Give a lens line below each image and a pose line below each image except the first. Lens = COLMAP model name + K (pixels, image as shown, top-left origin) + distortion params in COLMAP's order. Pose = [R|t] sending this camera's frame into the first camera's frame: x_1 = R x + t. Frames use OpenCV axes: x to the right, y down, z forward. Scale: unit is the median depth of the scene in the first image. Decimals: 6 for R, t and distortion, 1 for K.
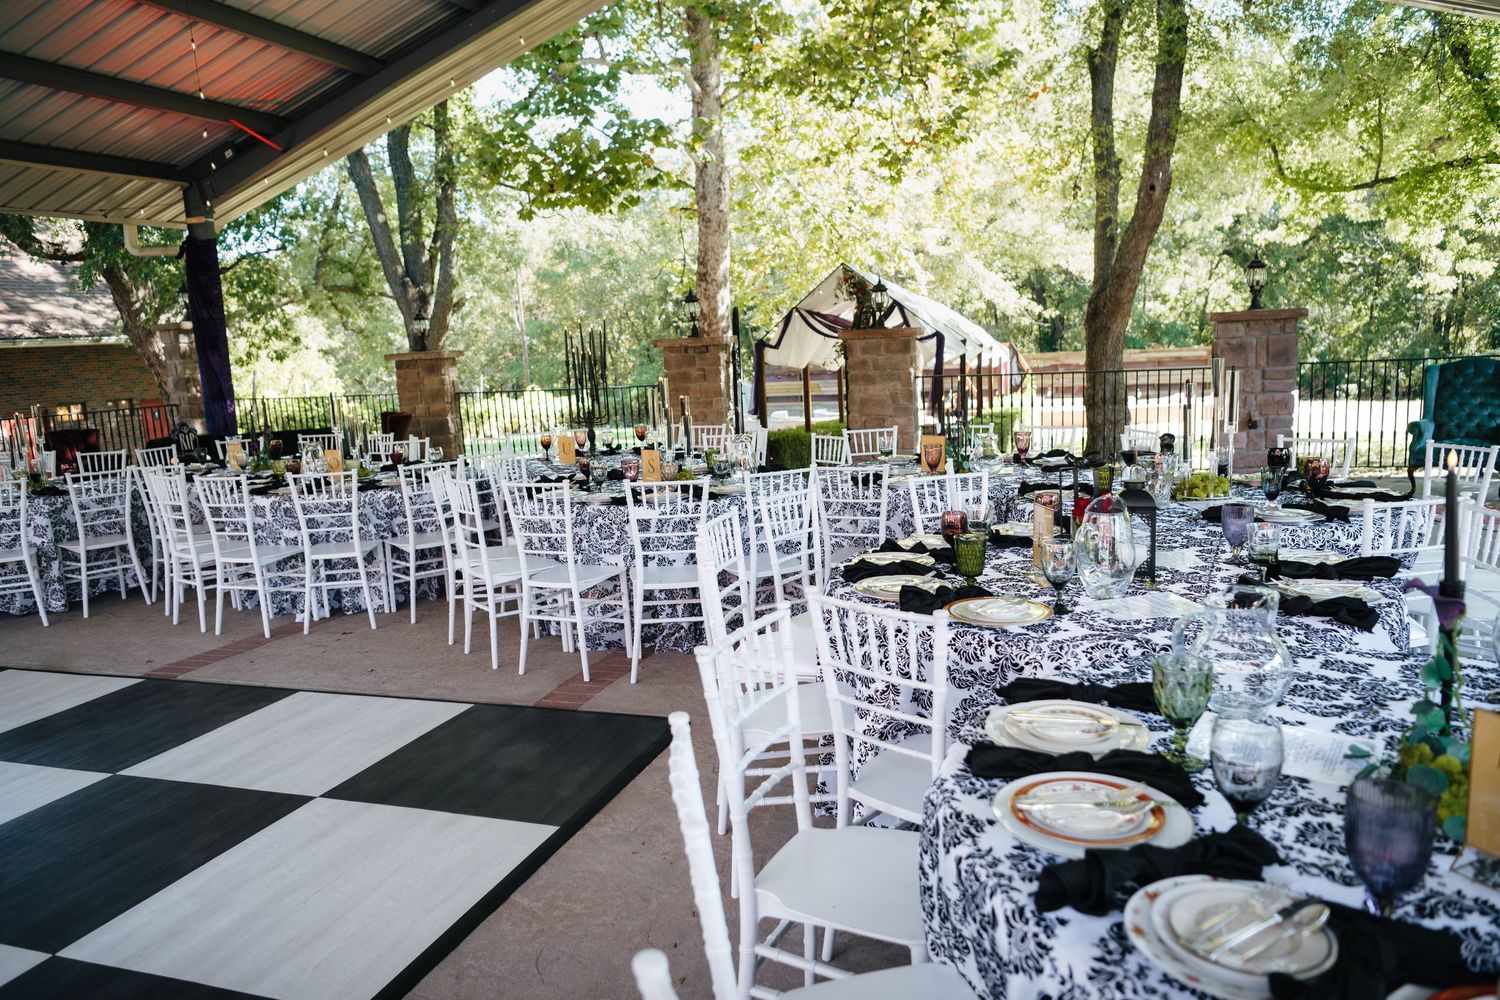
lens RADIAL K [[1023.6, 0, 746.7], [0, 1023.6, 505.5], [0, 0, 1]] dist [-0.003037, -0.000238]
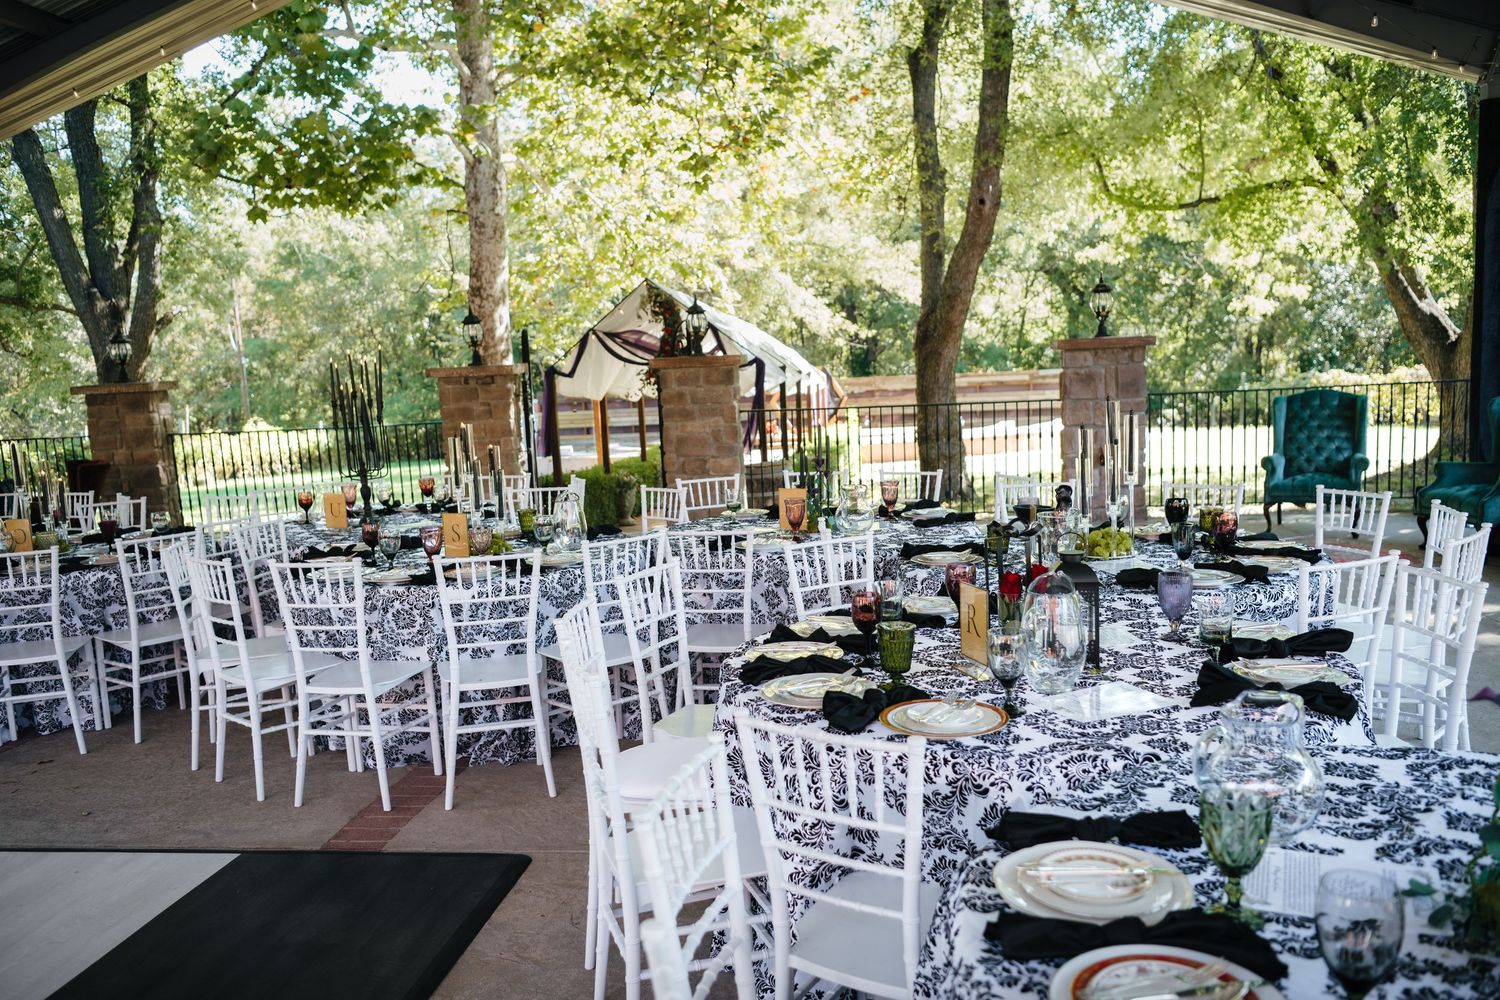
lens RADIAL K [[1181.0, 0, 745.4], [0, 1181.0, 502.6], [0, 0, 1]] dist [-0.016691, 0.014196]
pose [[0.980944, -0.022799, 0.192946, -0.023332], [0.030445, 0.998861, -0.036751, -0.010317], [-0.191889, 0.041925, 0.980521, 0.018581]]
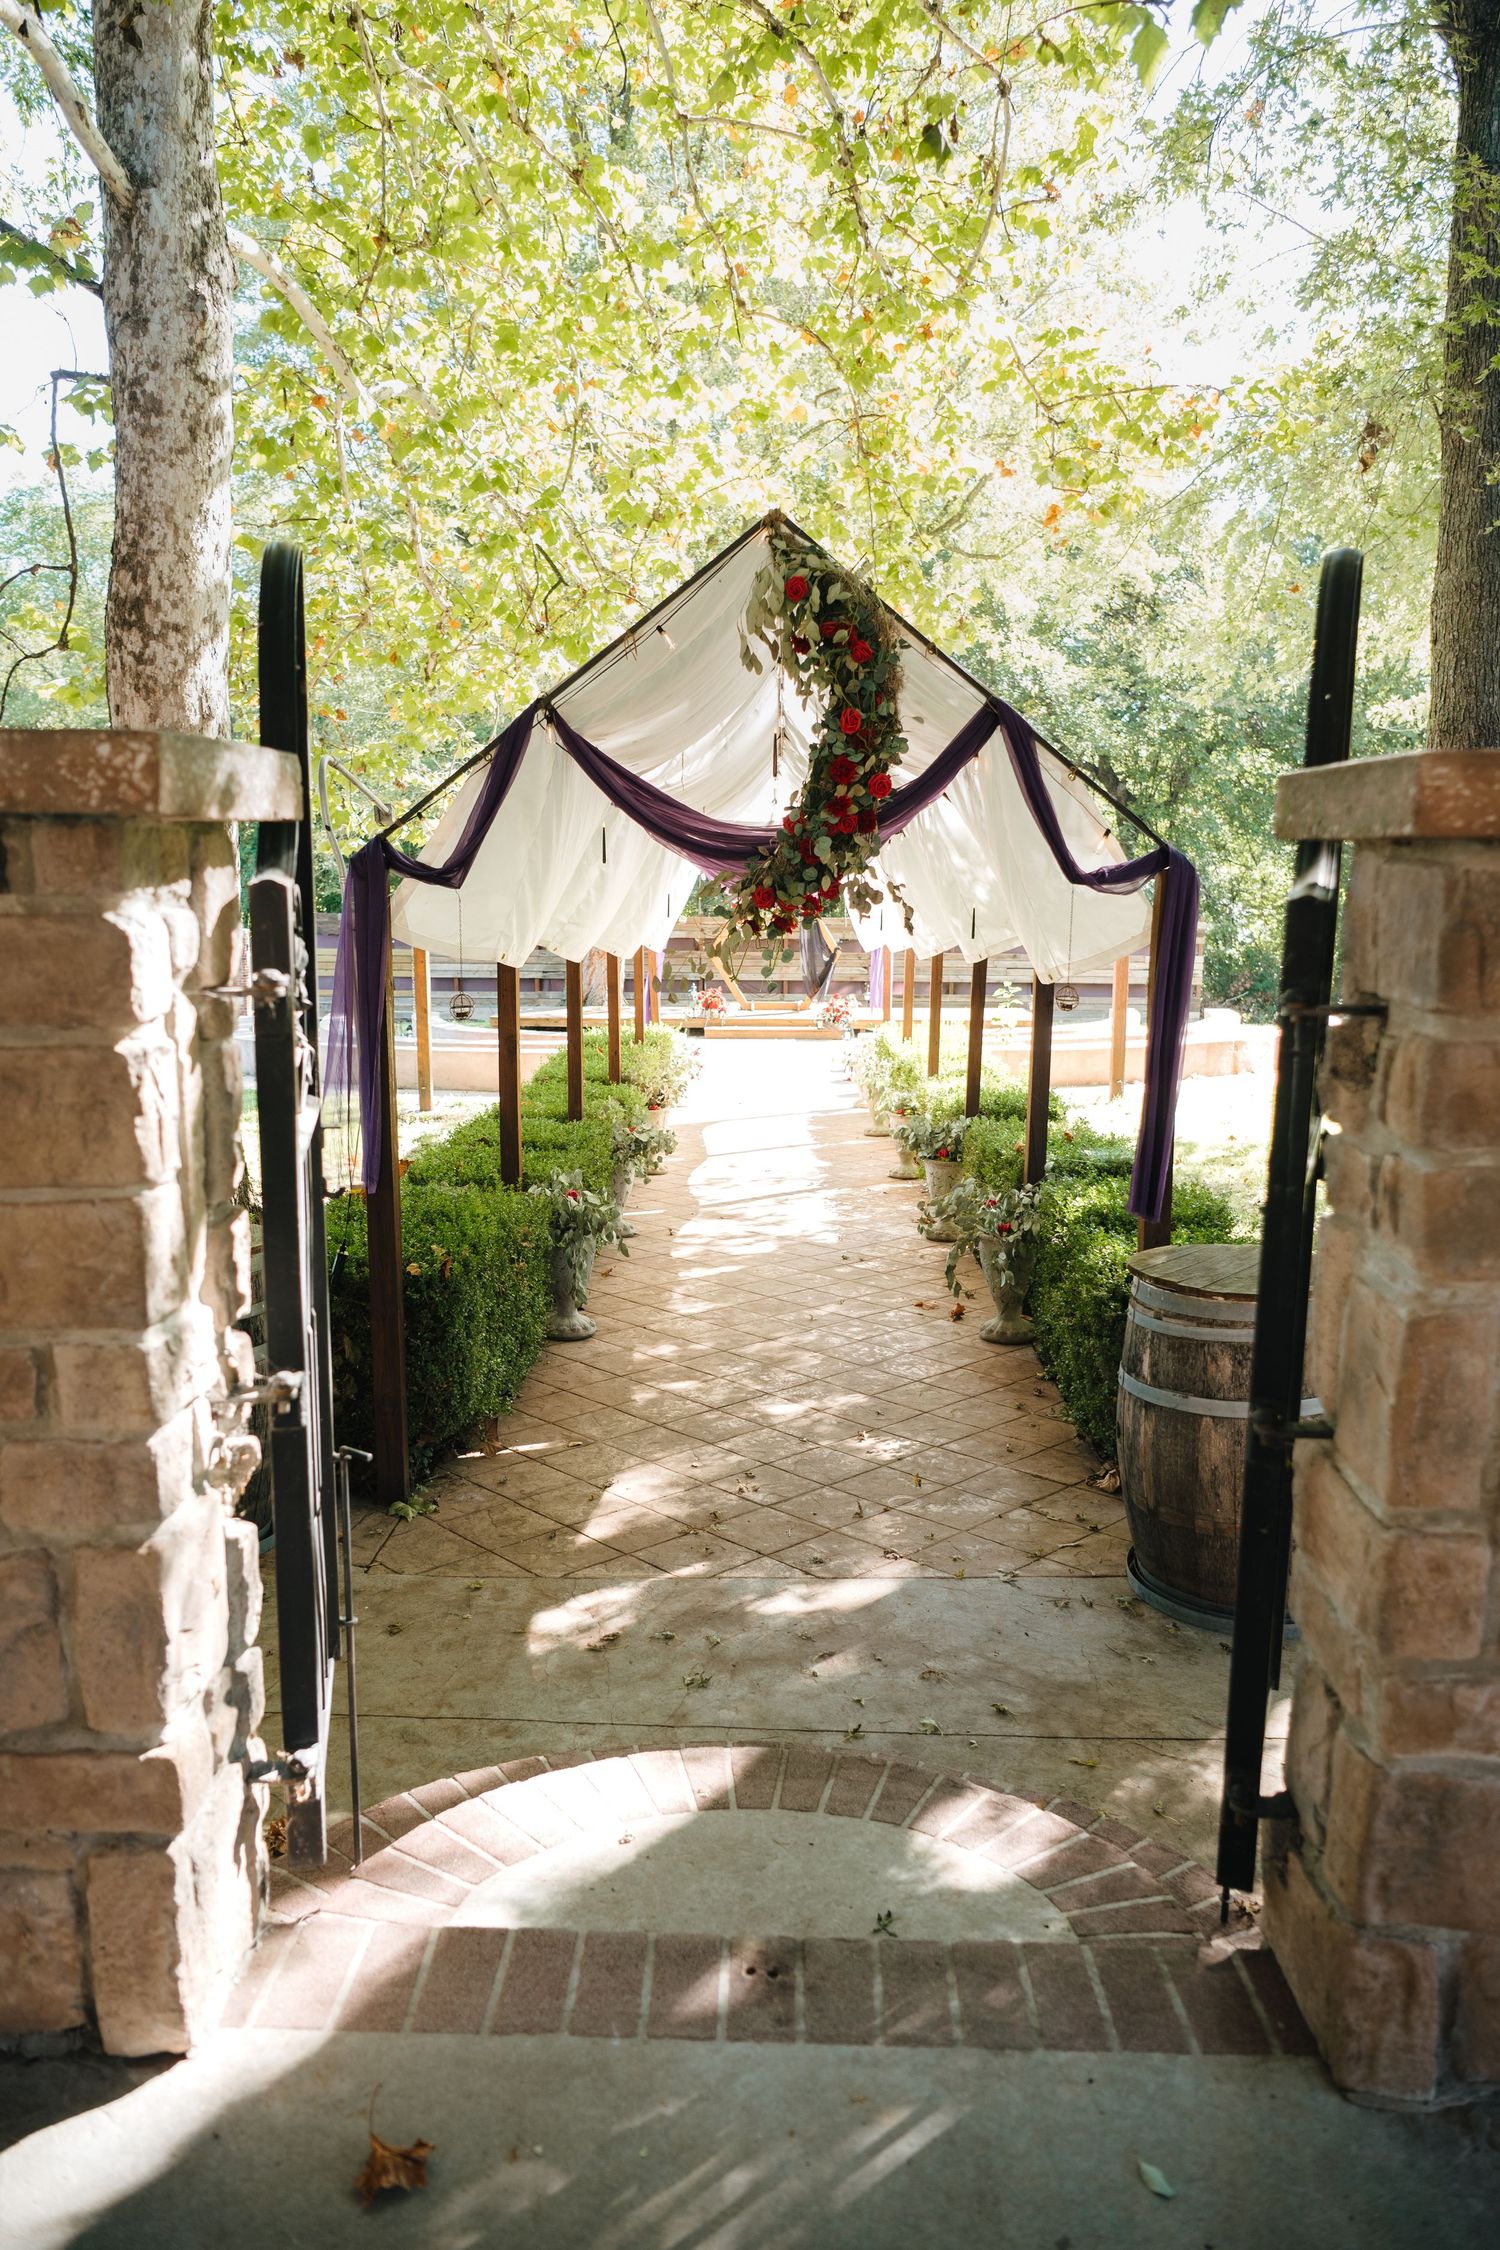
lens RADIAL K [[1535.4, 0, 744.0], [0, 1535.4, 1128.8], [0, 0, 1]] dist [-0.003037, -0.000238]
pose [[0.951231, 0.013145, 0.308199, -0.014743], [-0.010964, 0.999901, -0.008809, -0.113089], [-0.308284, 0.005000, 0.951281, 0.768316]]
